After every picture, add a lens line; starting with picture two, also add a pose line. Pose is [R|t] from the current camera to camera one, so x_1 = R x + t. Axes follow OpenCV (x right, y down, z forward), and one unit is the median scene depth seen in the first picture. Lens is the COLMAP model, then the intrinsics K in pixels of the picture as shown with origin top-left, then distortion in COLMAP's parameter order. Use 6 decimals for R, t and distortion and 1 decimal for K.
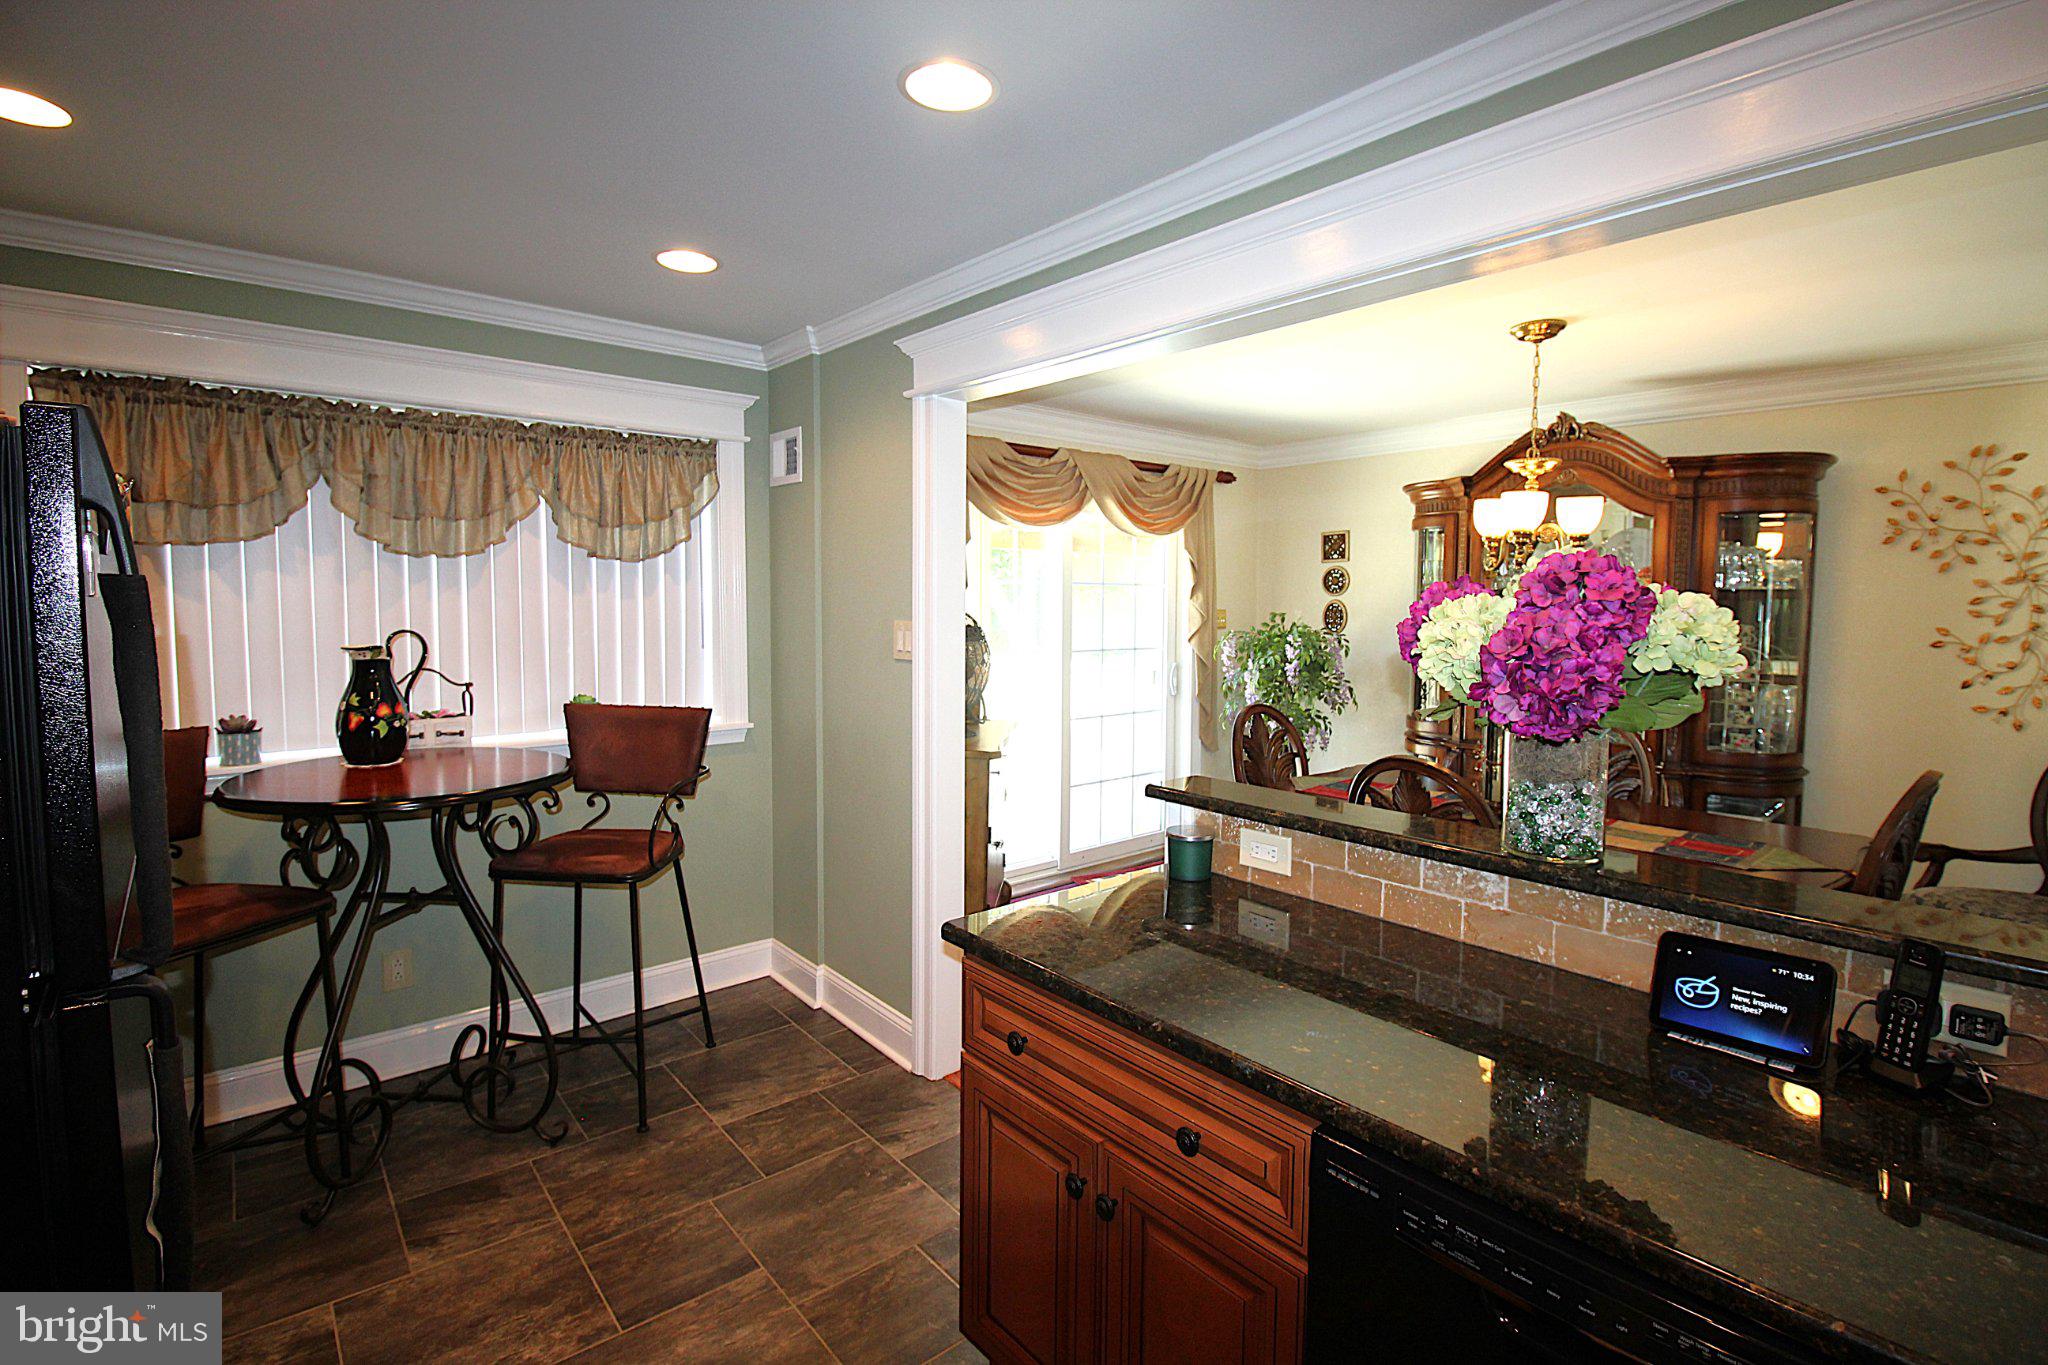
lens RADIAL K [[959.3, 0, 1026.2], [0, 959.3, 670.4], [0, 0, 1]] dist [-0.000919, -0.003172]
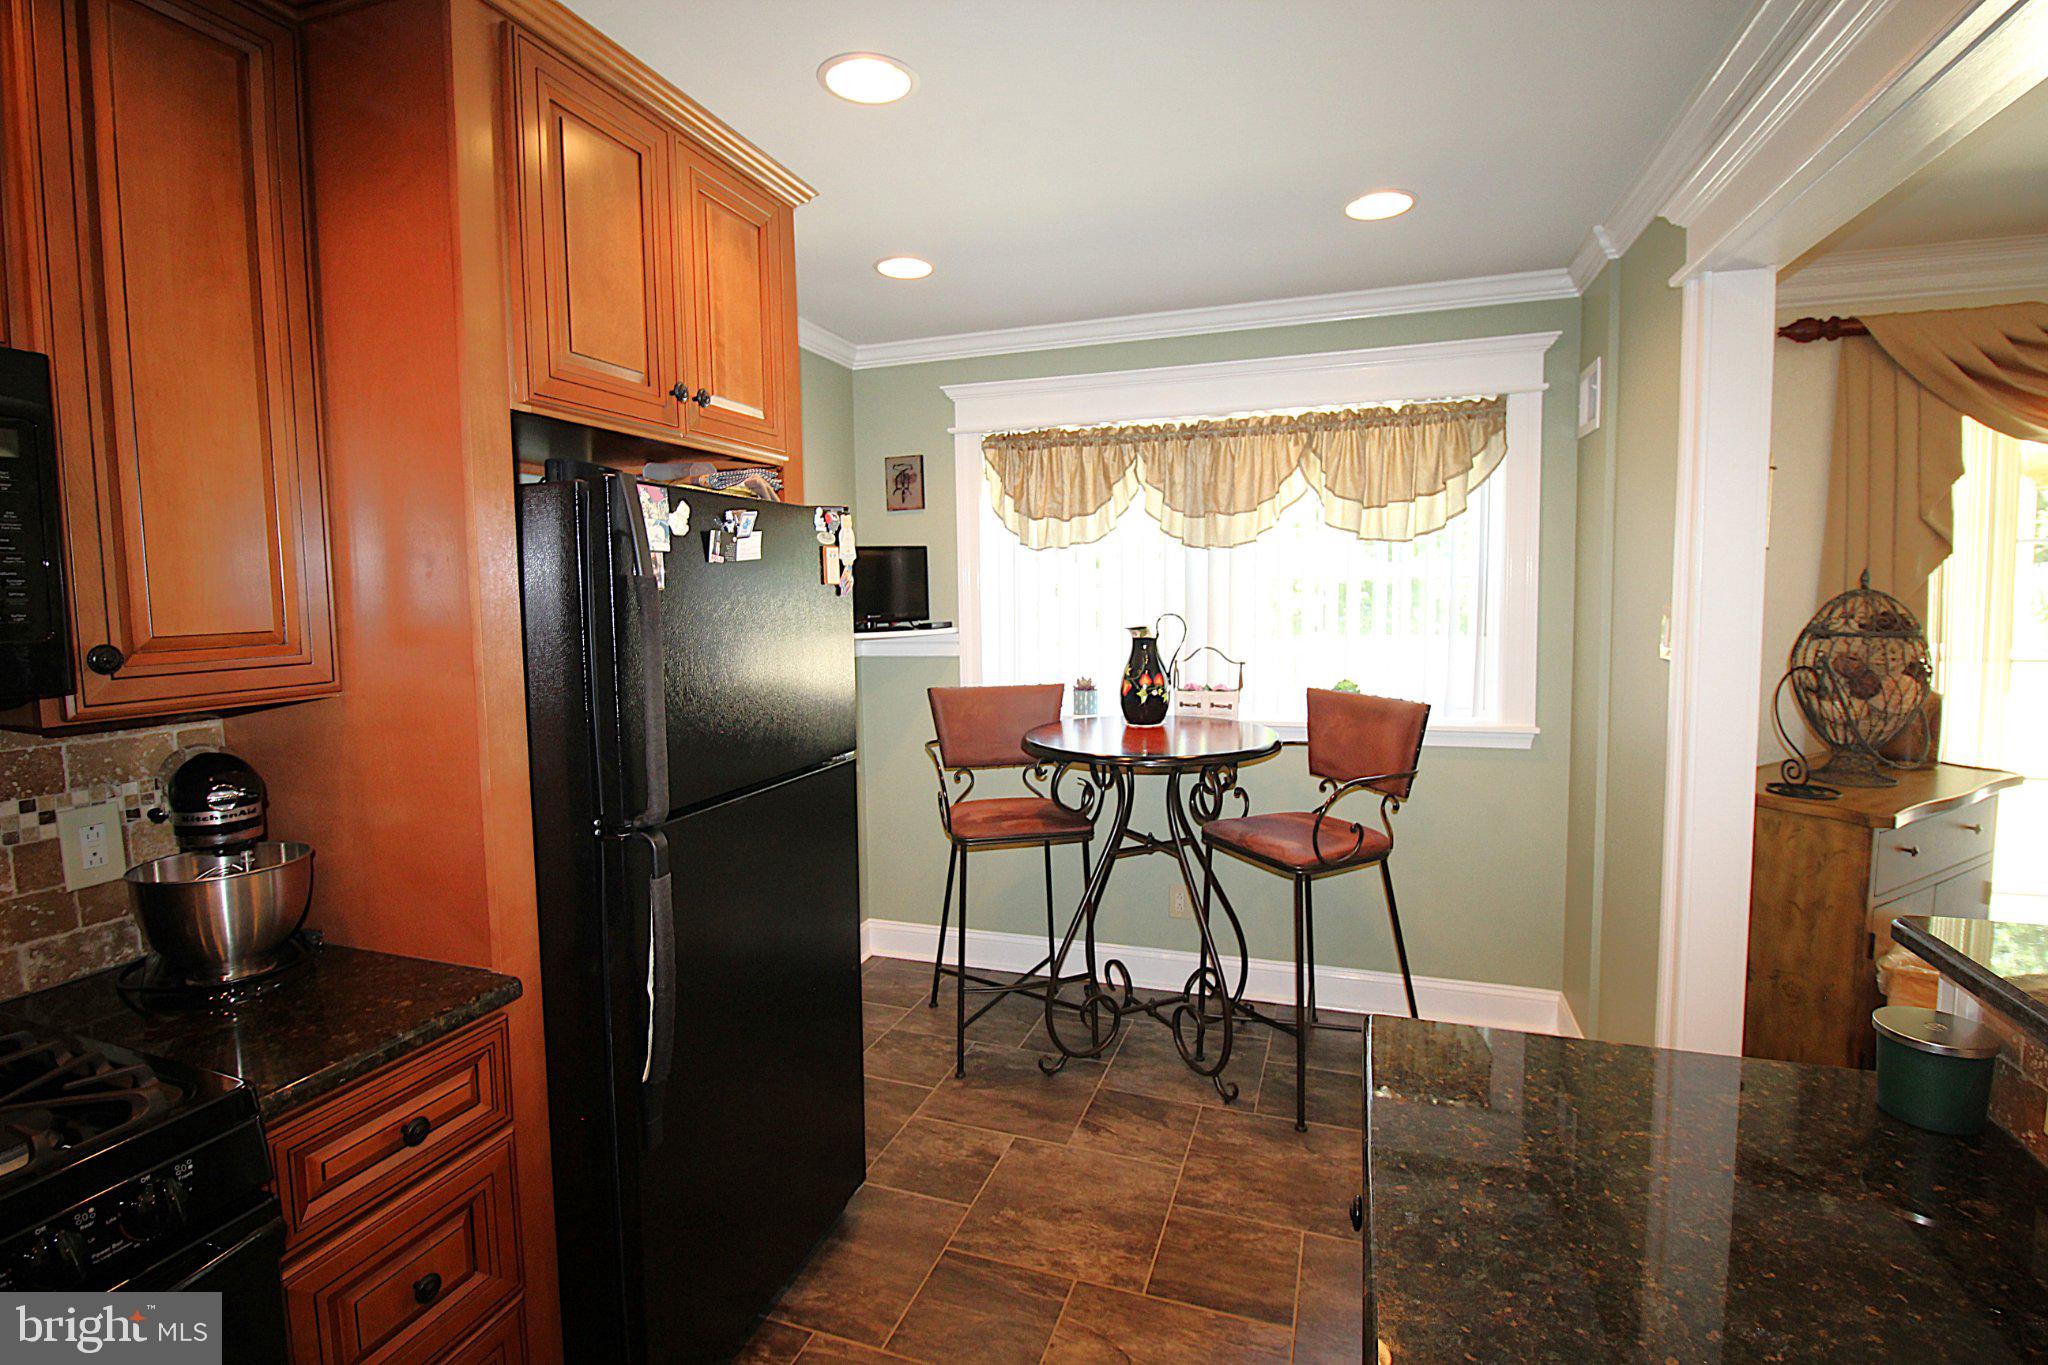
lens RADIAL K [[959.3, 0, 1031.7], [0, 959.3, 662.5], [0, 0, 1]] dist [-0.000919, -0.003172]
pose [[0.510118, 0.051644, -0.858553, 0.247757], [-0.042471, 0.998491, 0.034827, -0.014350], [0.859055, 0.018698, 0.511541, 0.236411]]
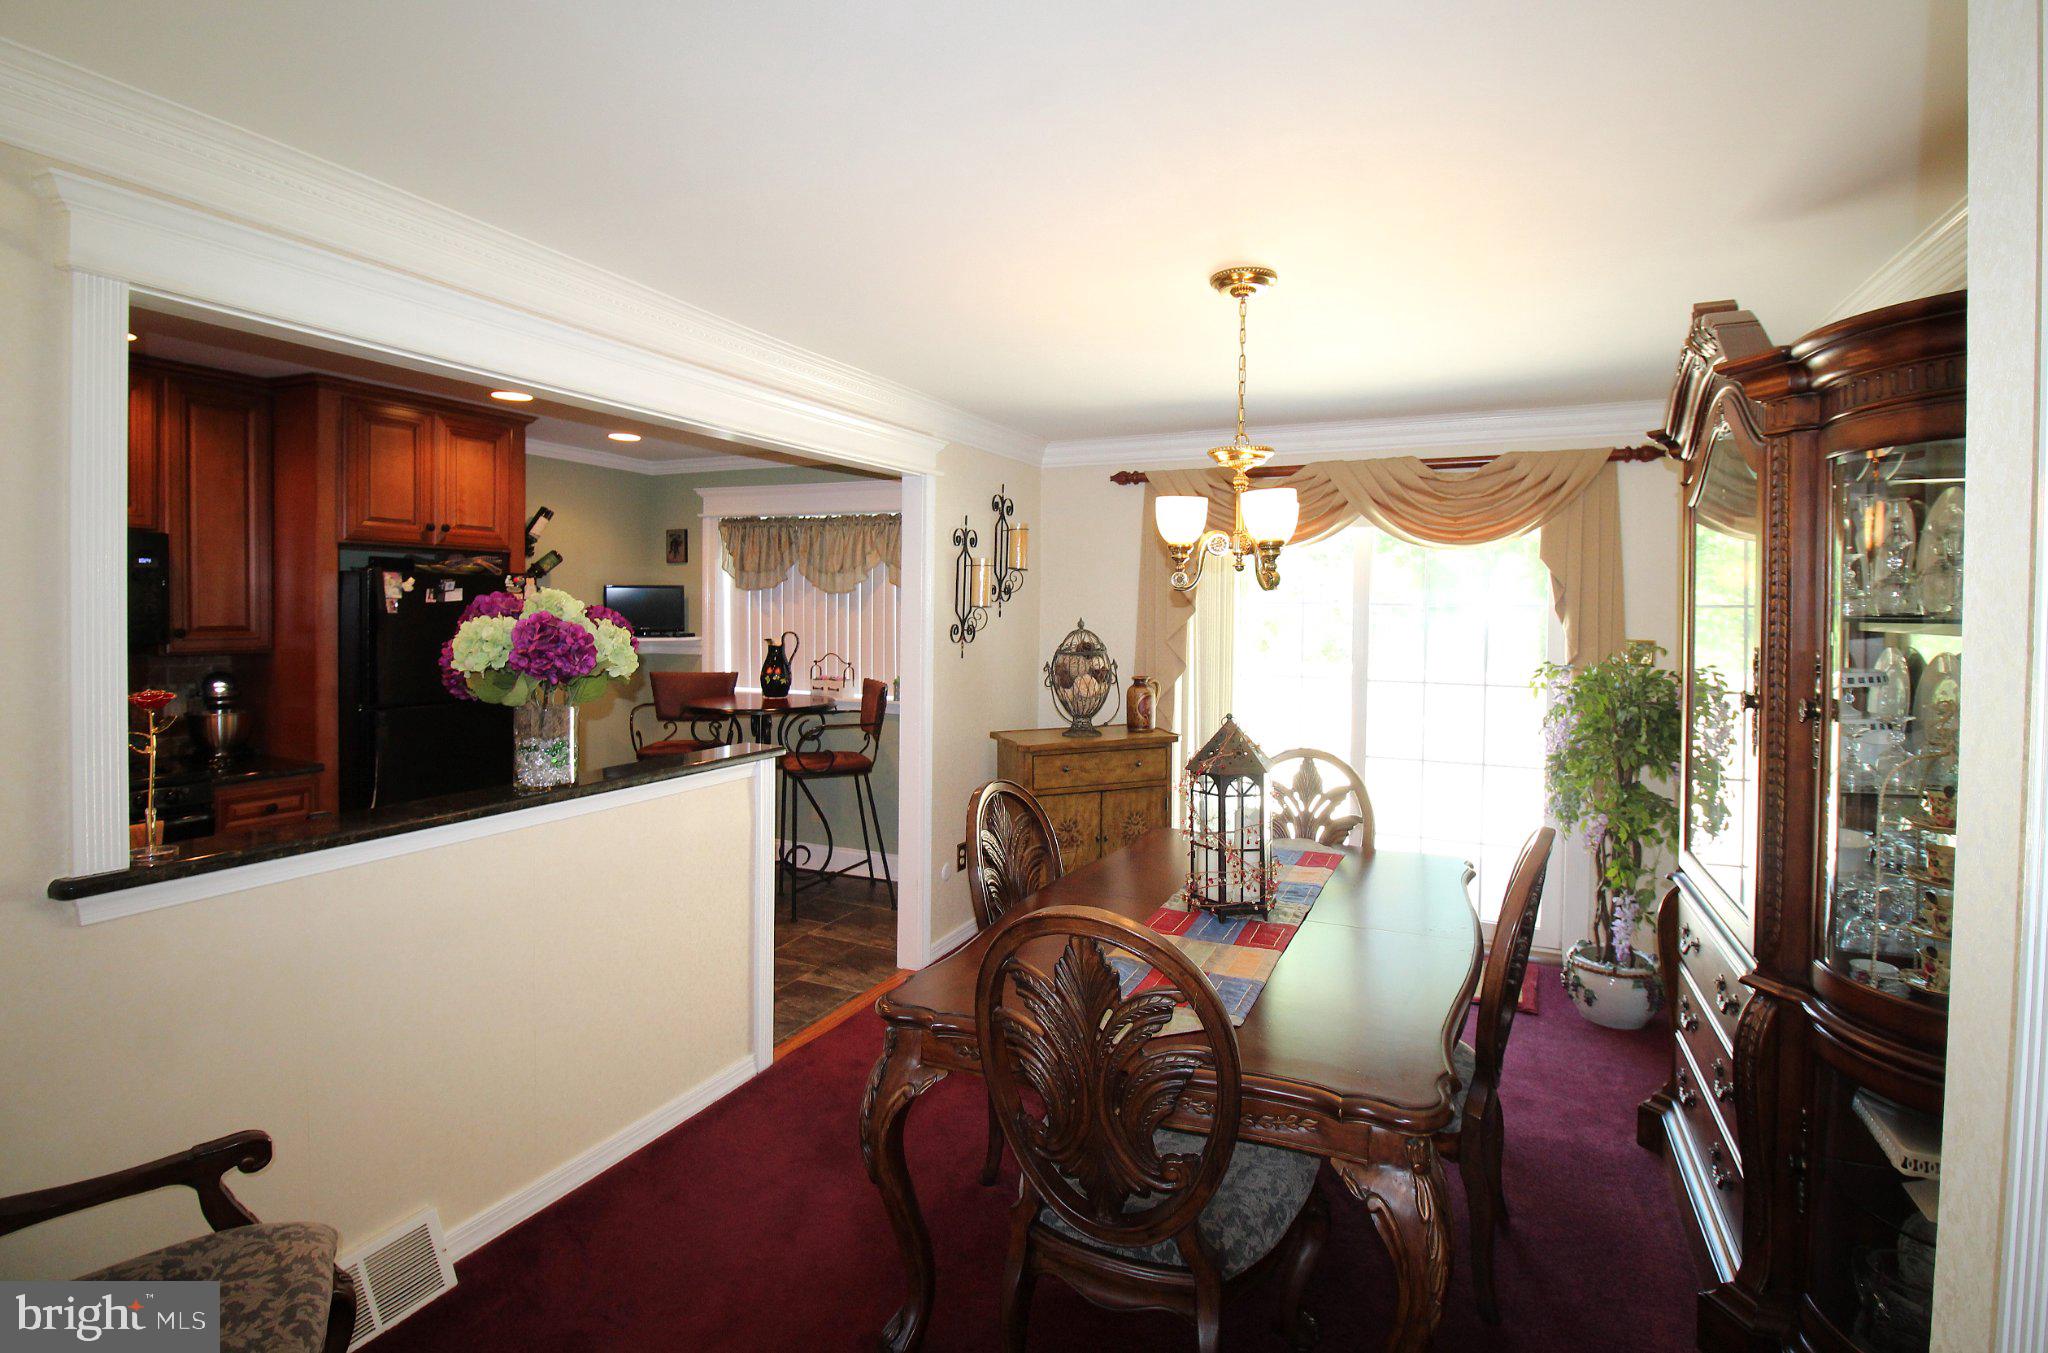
lens RADIAL K [[985.5, 0, 1039.6], [0, 985.5, 631.4], [0, 0, 1]] dist [0.001430, 0.000186]
pose [[0.424651, 0.020308, -0.905130, 1.267652], [-0.073598, 0.997214, -0.012155, -0.050947], [0.902361, 0.071778, 0.424962, 0.550308]]
